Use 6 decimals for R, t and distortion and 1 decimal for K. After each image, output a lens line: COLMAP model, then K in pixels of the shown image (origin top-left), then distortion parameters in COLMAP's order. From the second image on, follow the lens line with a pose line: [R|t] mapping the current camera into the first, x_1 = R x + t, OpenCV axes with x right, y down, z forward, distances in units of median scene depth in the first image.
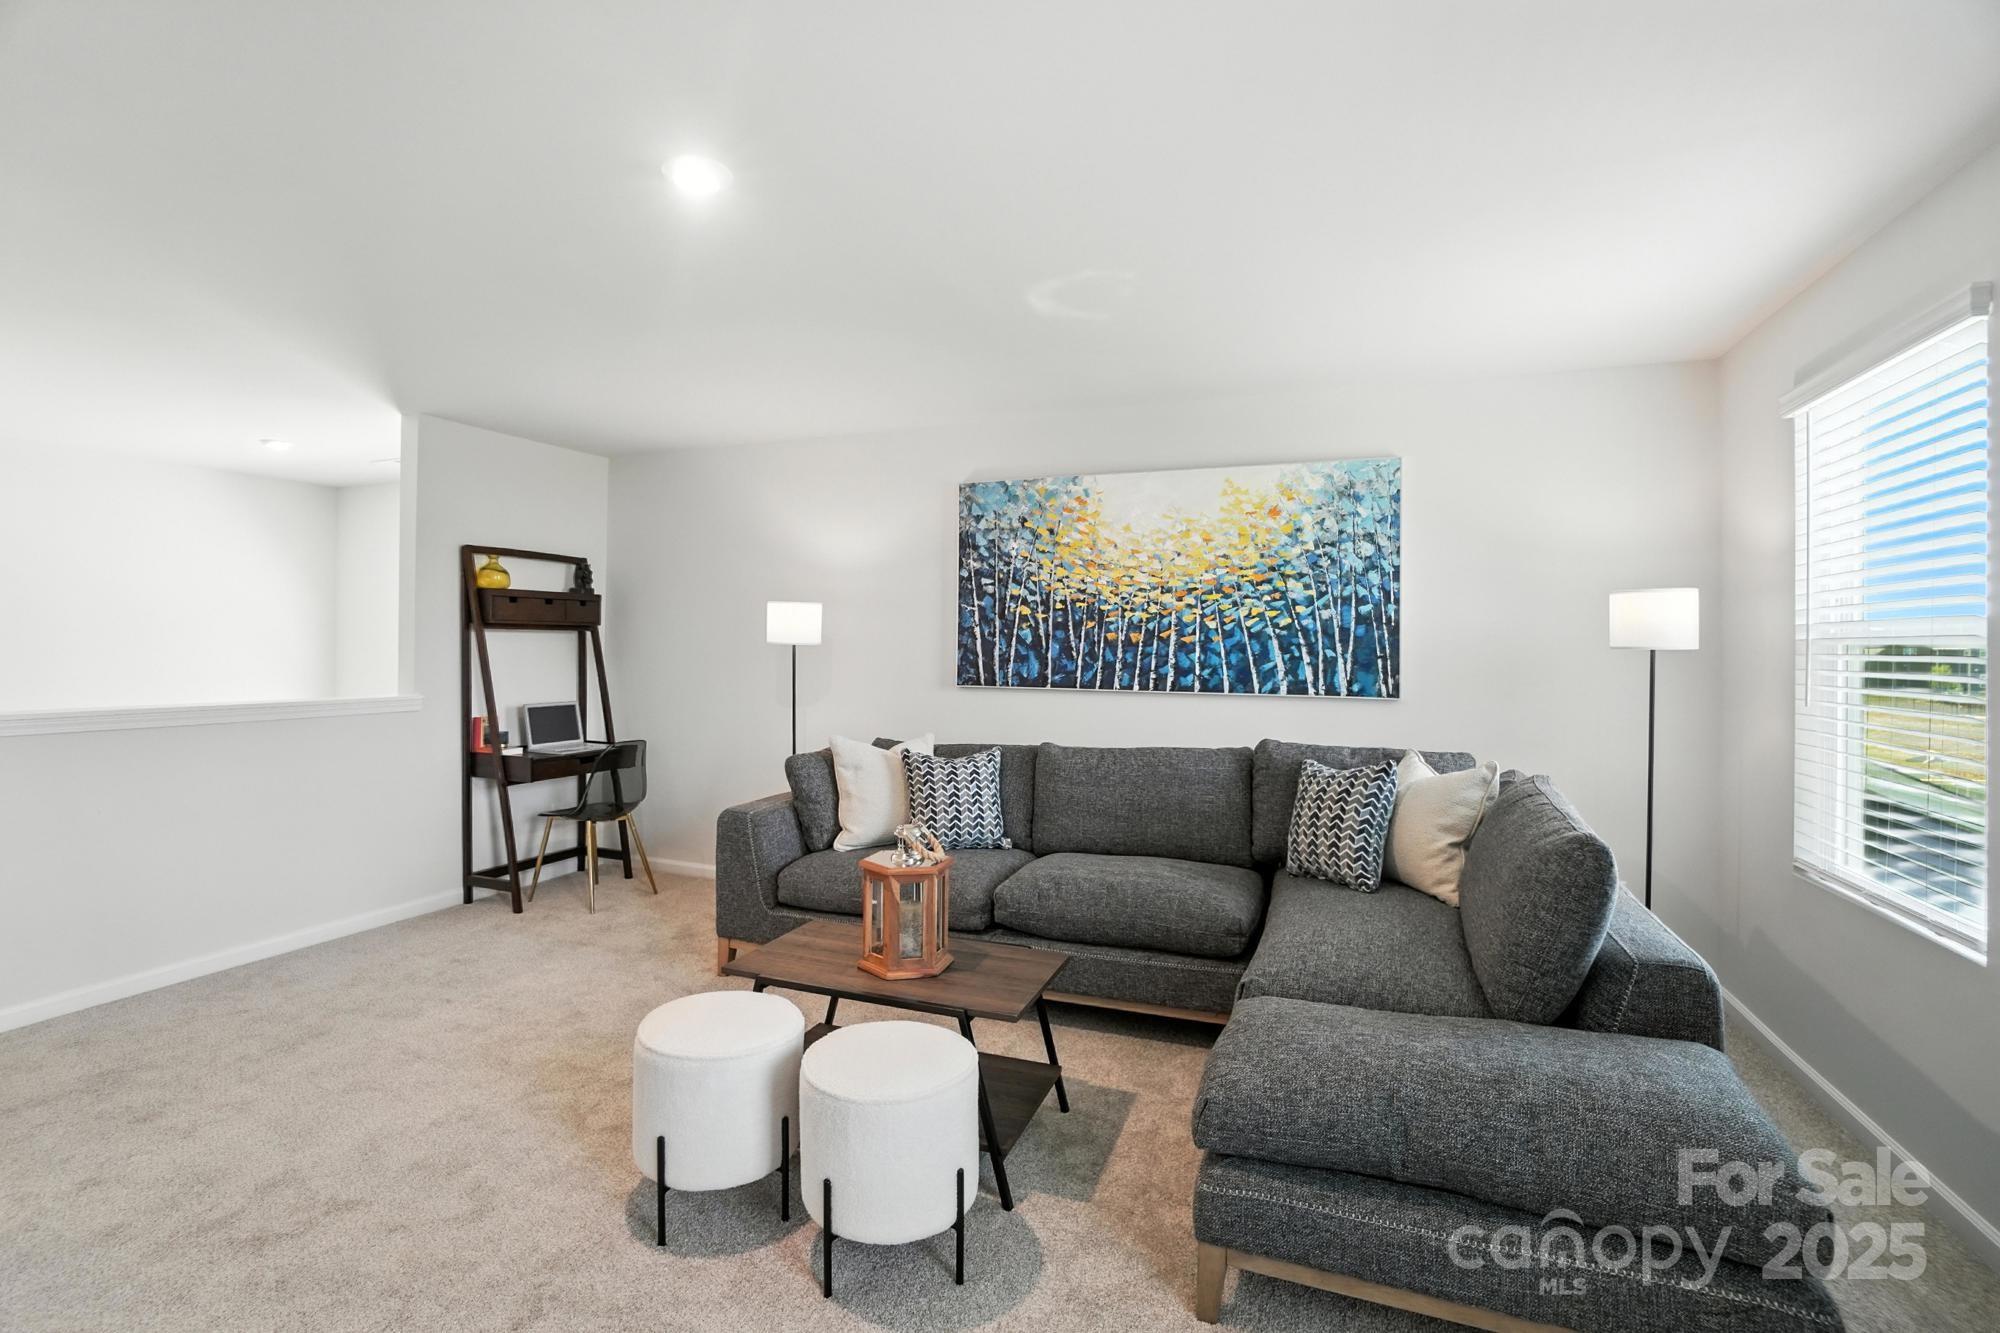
lens RADIAL K [[902.5, 0, 997.3], [0, 902.5, 654.4], [0, 0, 1]] dist [-0.057333, 0.021212]
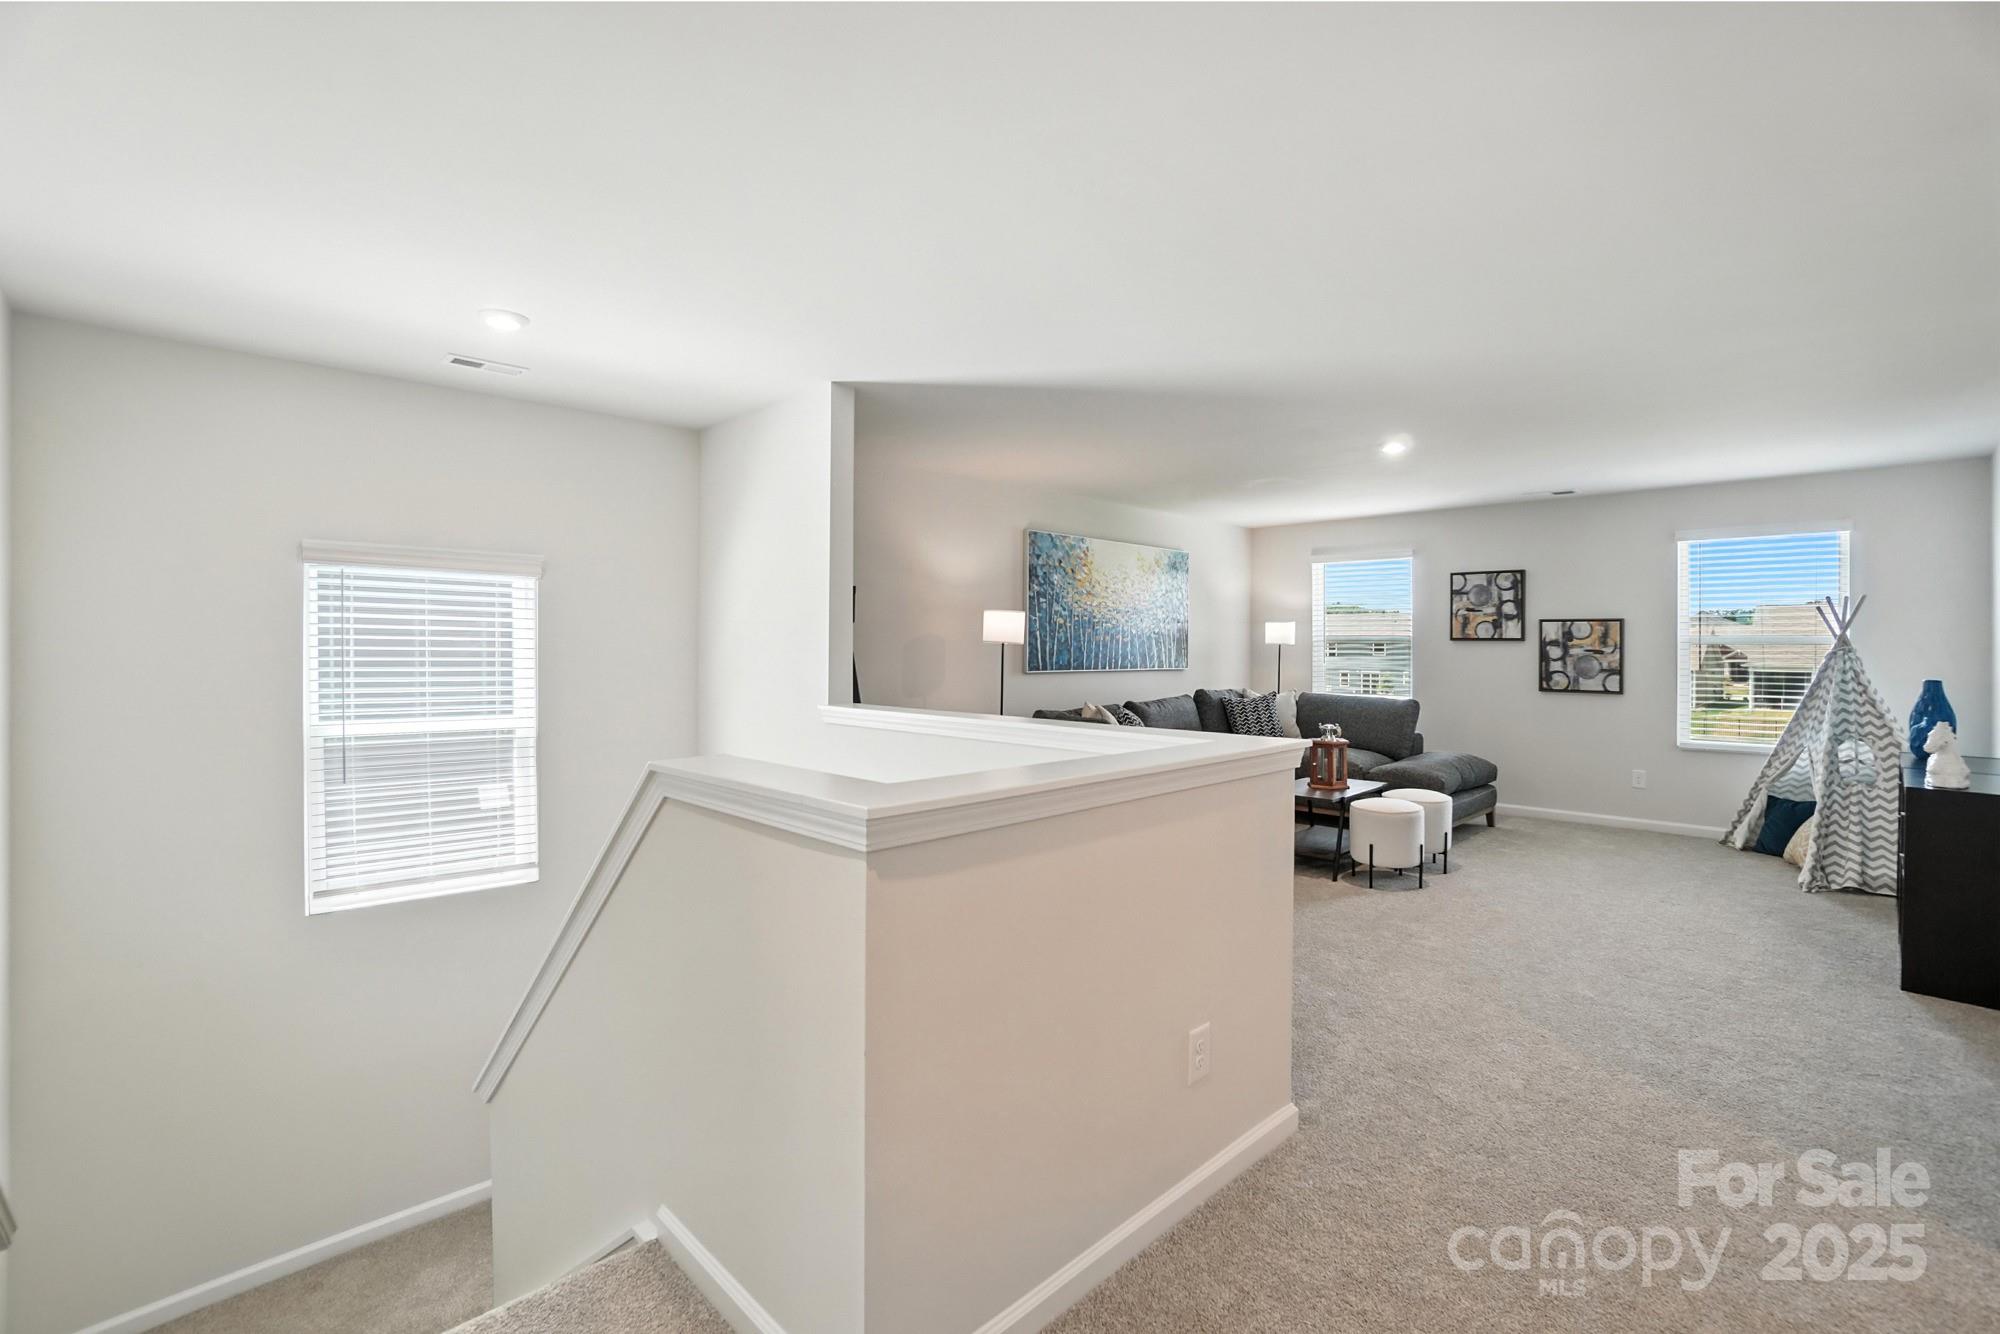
lens RADIAL K [[902.5, 0, 997.3], [0, 902.5, 654.9], [0, 0, 1]] dist [-0.057333, 0.021212]
pose [[0.408917, -0.016494, 0.912423, -1.416977], [0.008782, 0.999861, 0.014139, -0.013296], [-0.912529, 0.002231, 0.409005, 0.474611]]
